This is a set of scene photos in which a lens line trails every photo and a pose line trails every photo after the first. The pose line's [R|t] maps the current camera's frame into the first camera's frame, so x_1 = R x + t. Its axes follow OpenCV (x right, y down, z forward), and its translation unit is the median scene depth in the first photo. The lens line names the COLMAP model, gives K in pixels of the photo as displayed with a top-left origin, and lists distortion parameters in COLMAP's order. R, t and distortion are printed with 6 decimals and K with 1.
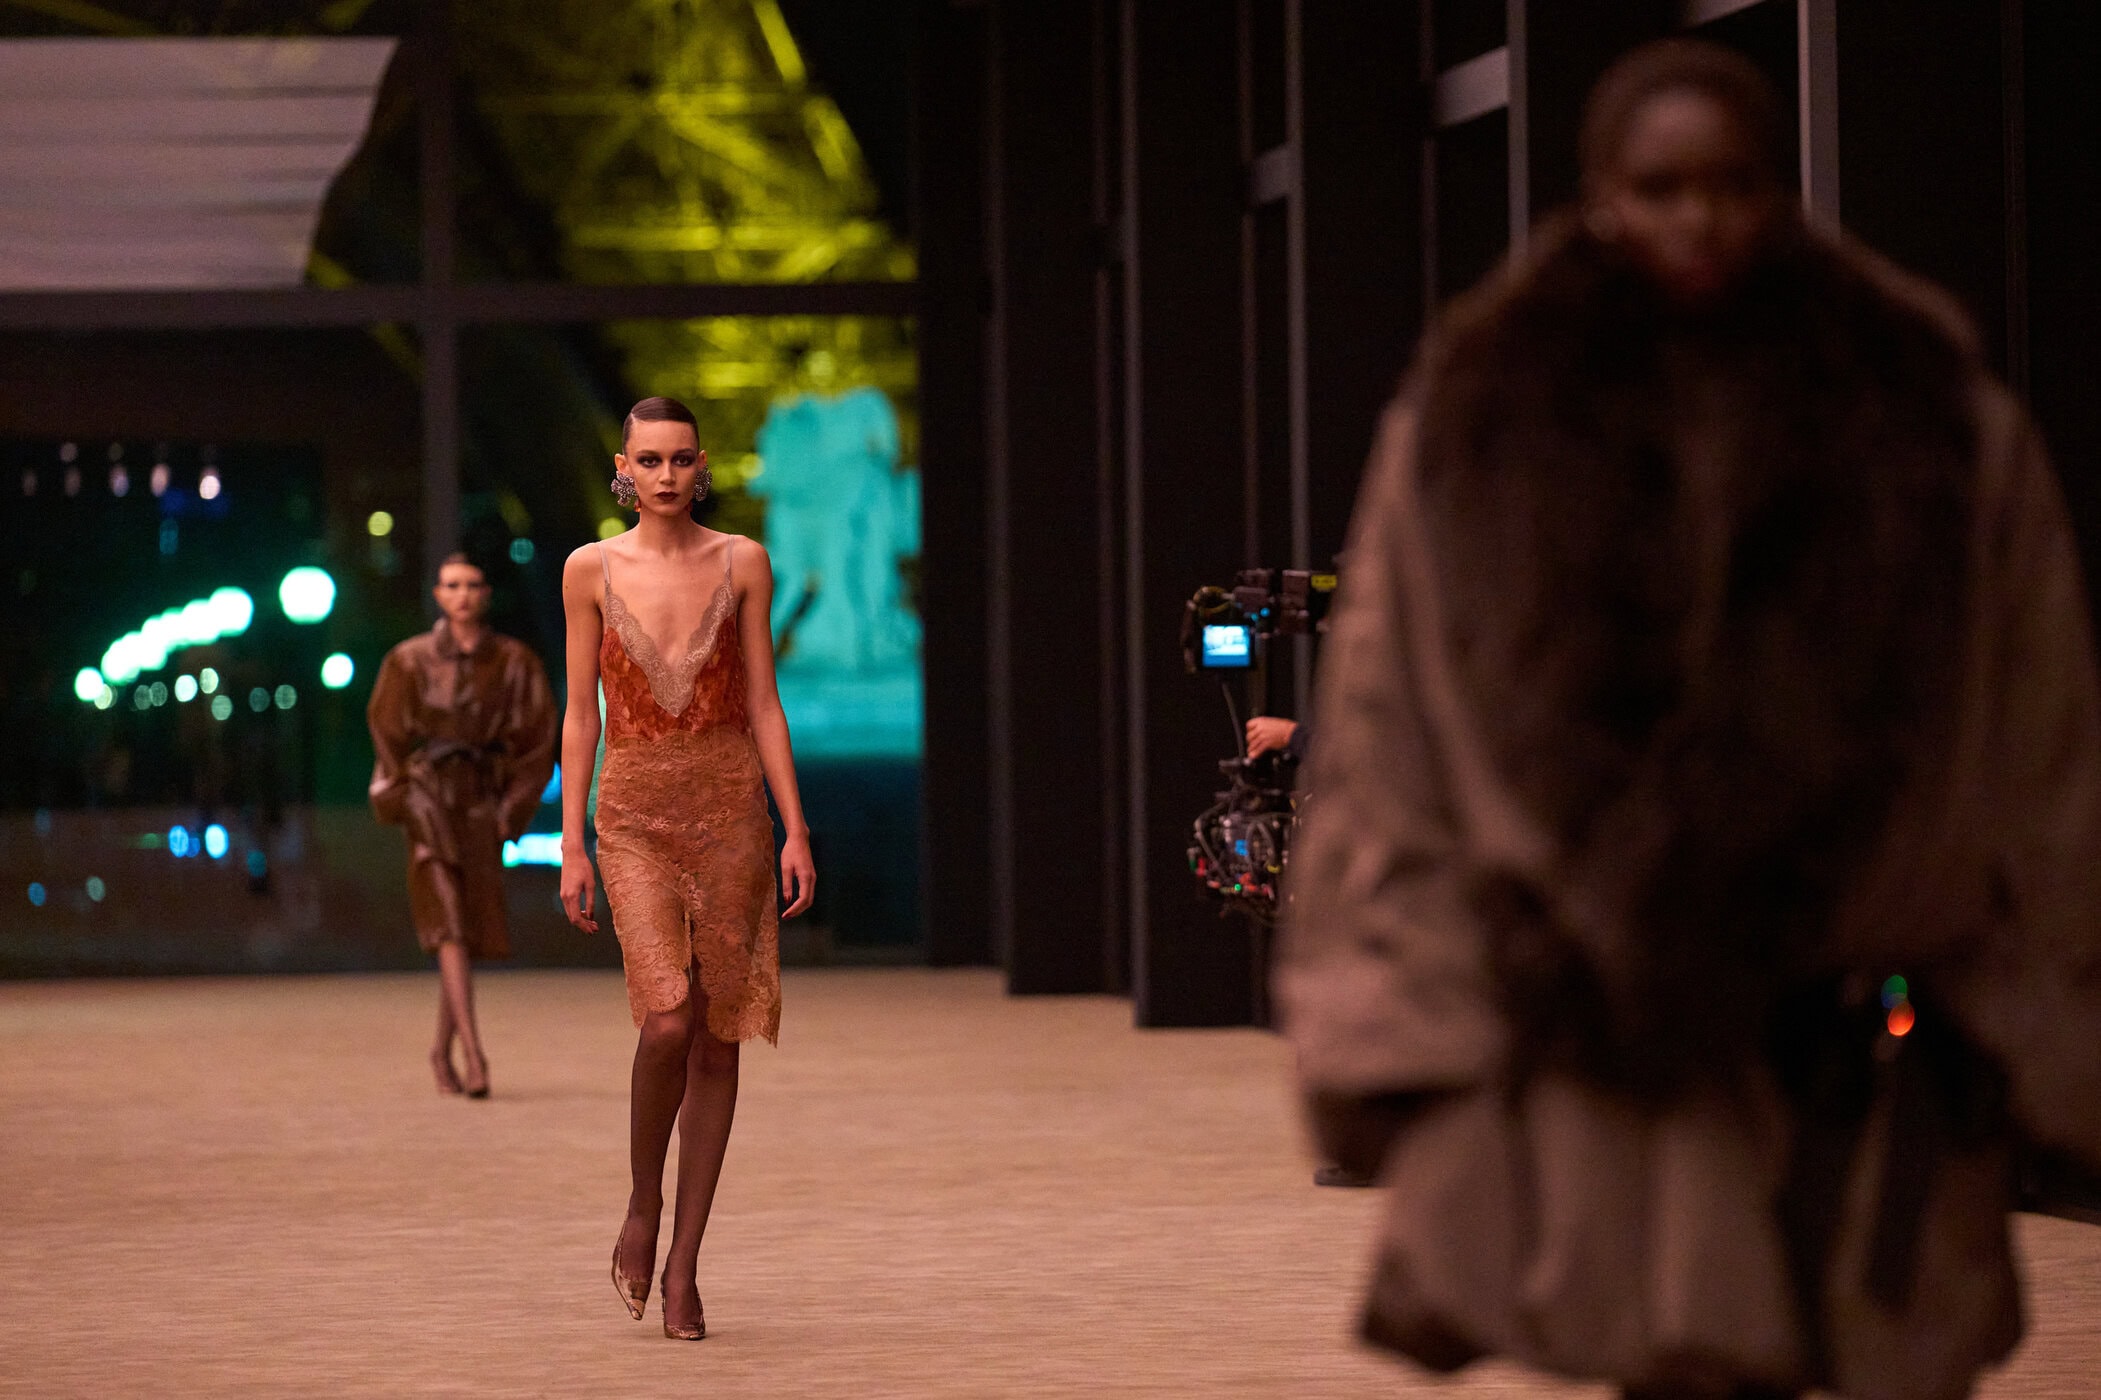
lens RADIAL K [[10740.8, 0, 1014.5], [0, 10740.8, 487.5], [0, 0, 1]] dist [0.113803, 0.000000]
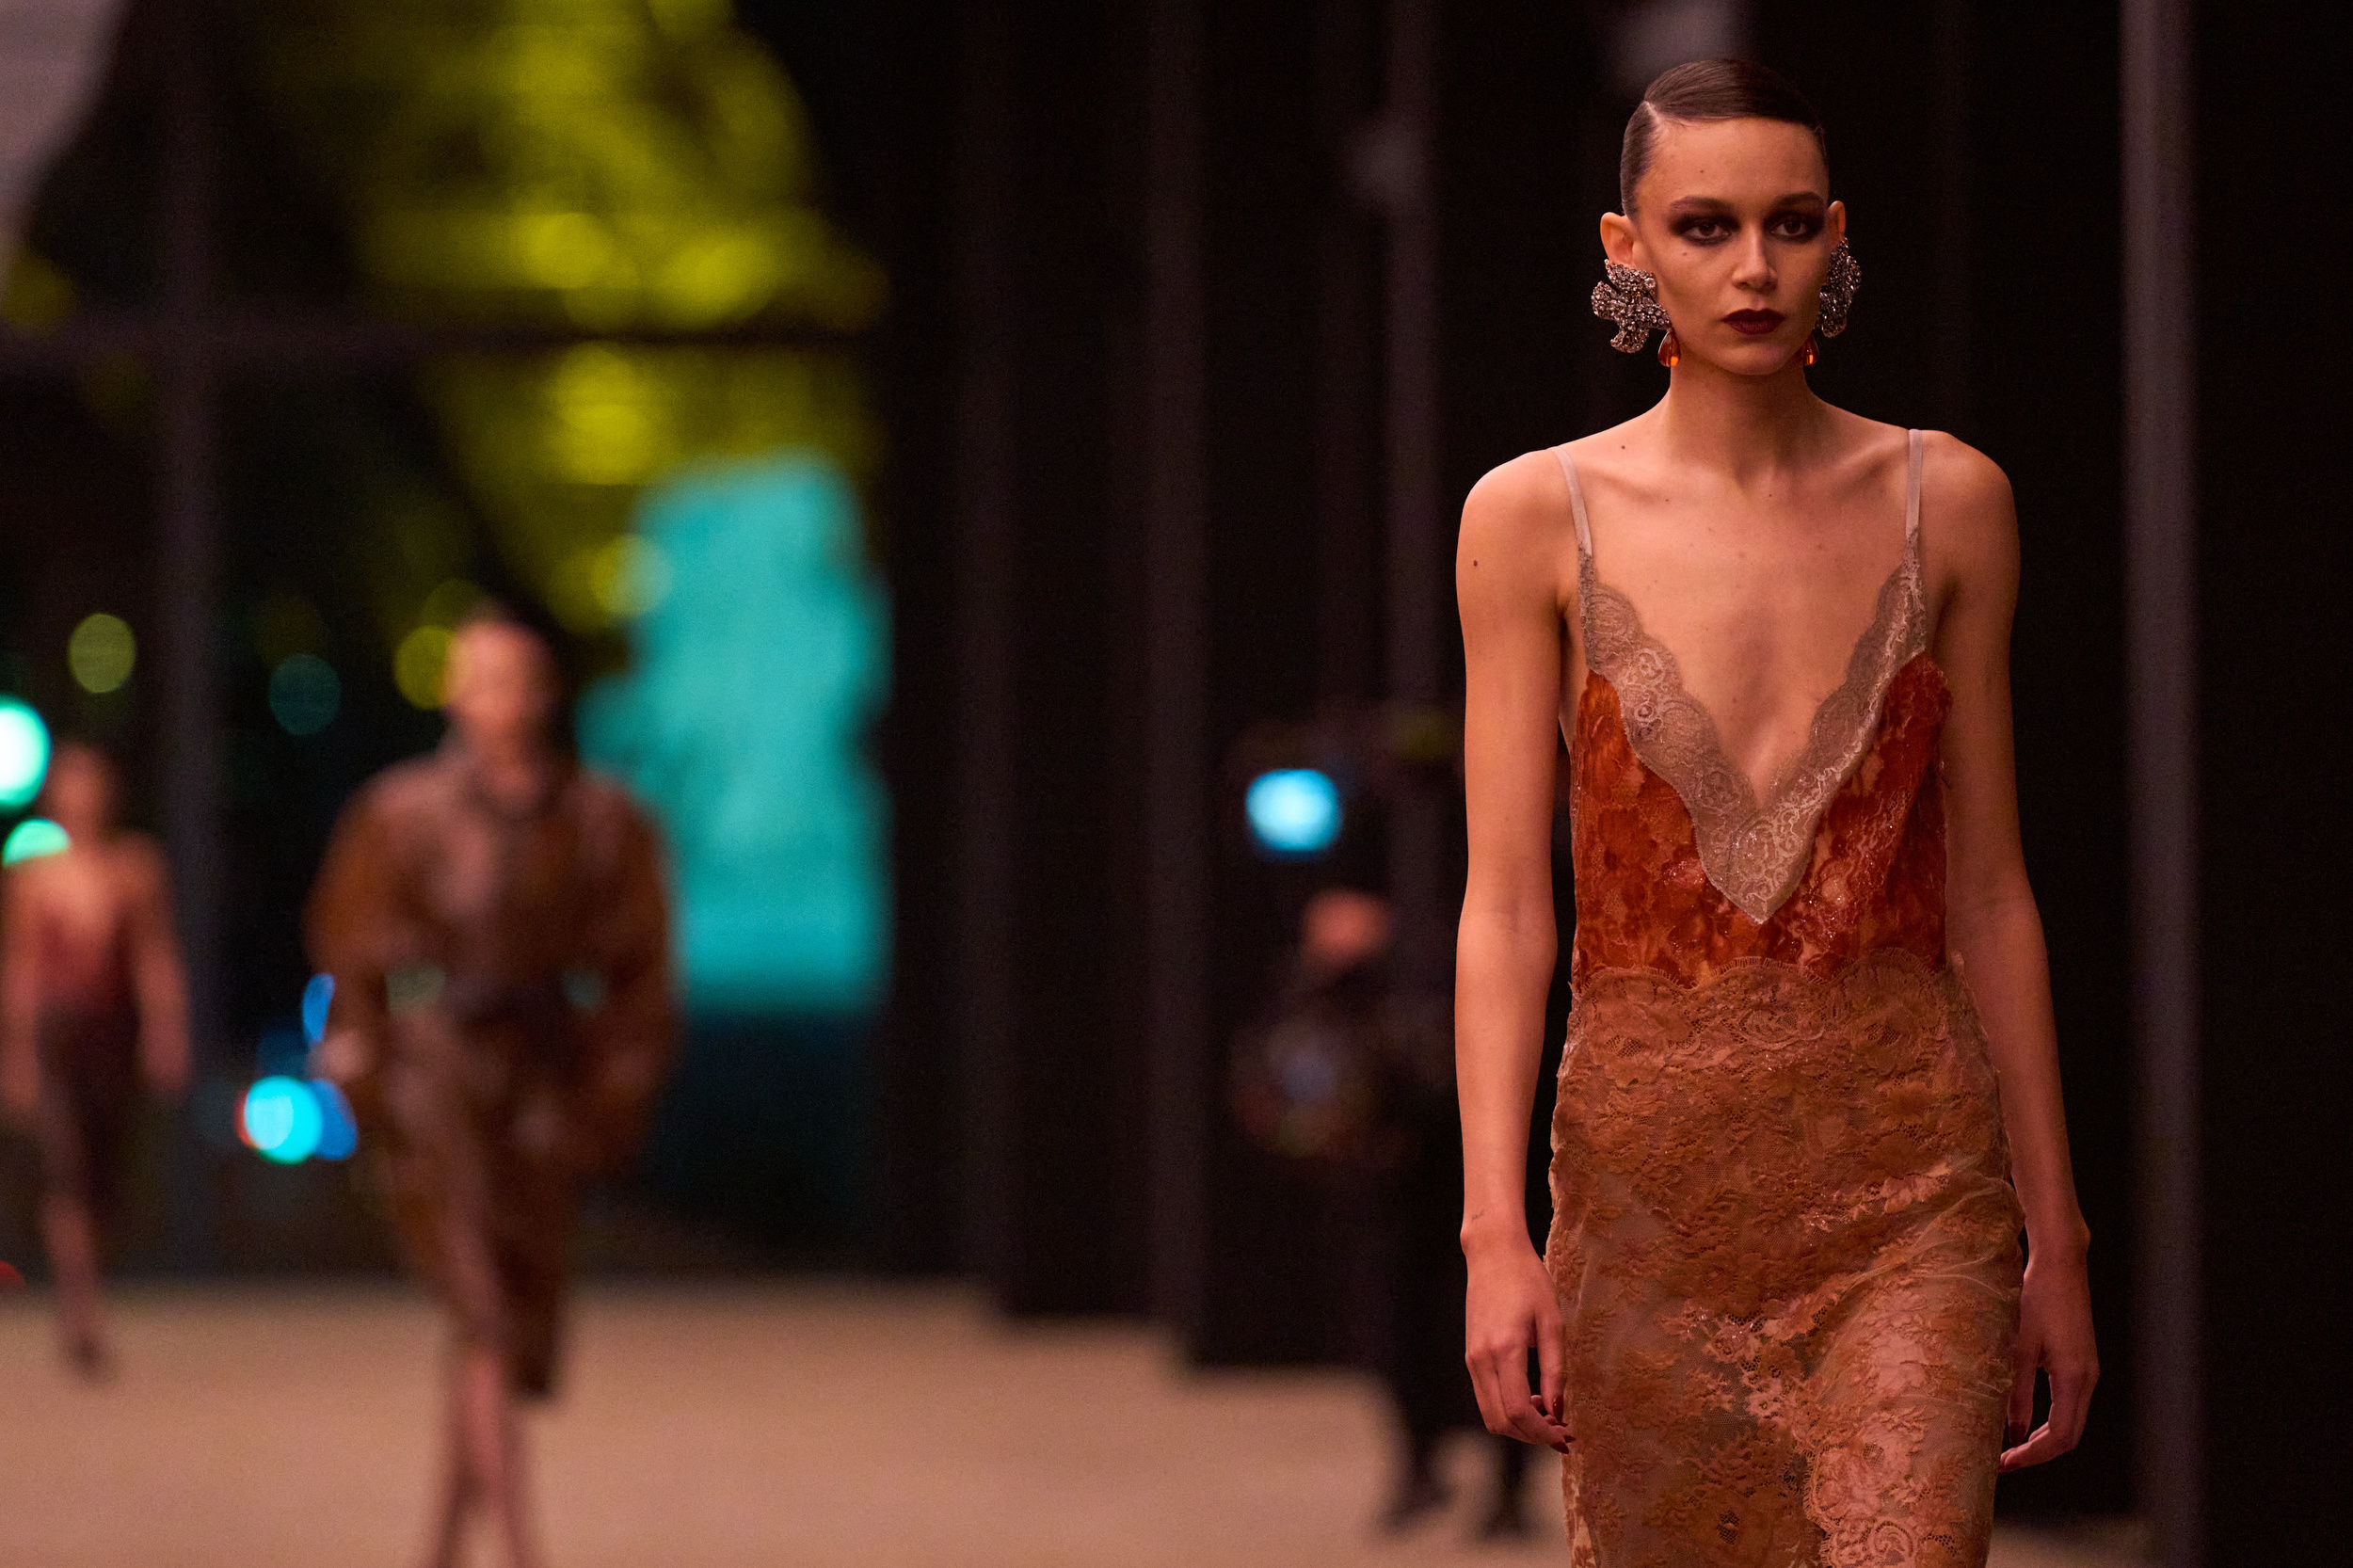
lens RADIAL K [[15077.4, 0, 1174.9], [0, 15077.4, 784.7], [0, 0, 1]] dist [-0.285594, 0.000000]
pose [[0.999875, 0.008408, 0.013409, -0.058638], [-0.008559, 0.999901, 0.011176, 0.010971], [-0.013314, -0.011290, 0.999848, 0.480887]]
